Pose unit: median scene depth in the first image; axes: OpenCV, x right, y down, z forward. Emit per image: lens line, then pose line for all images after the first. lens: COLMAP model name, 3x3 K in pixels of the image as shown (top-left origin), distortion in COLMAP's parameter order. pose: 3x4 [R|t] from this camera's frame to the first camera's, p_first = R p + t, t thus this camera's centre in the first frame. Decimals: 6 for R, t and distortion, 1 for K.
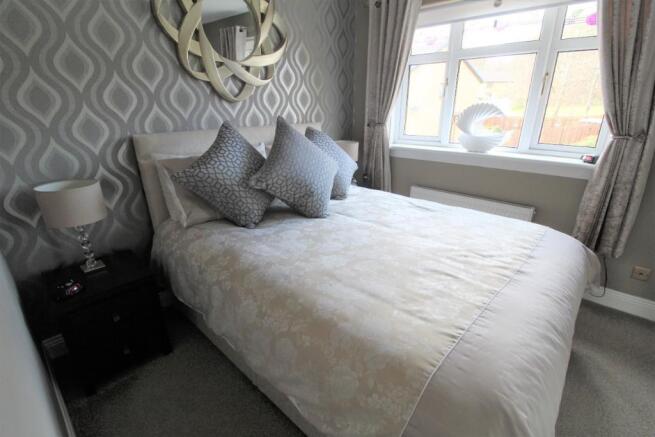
lens RADIAL K [[302.2, 0, 327.5], [0, 302.2, 218.5], [0, 0, 1]] dist [0.000159, -0.017471]
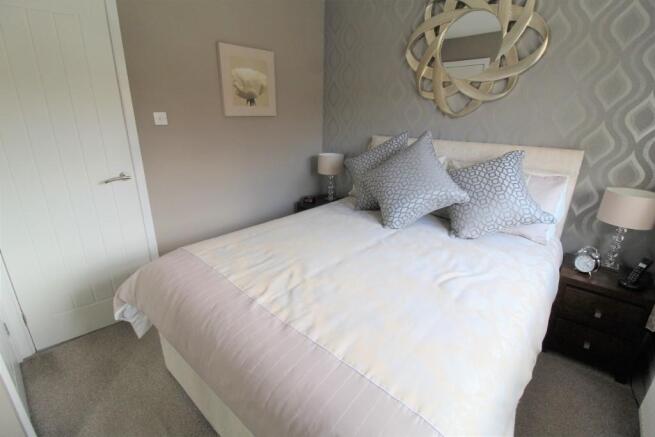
lens RADIAL K [[302.2, 0, 327.5], [0, 302.2, 218.5], [0, 0, 1]] dist [0.000159, -0.017471]
pose [[-0.012860, 0.321161, -0.946937, 0.882711], [-0.372665, 0.877247, 0.302586, -0.246950], [0.927877, 0.356782, 0.108404, 0.652825]]
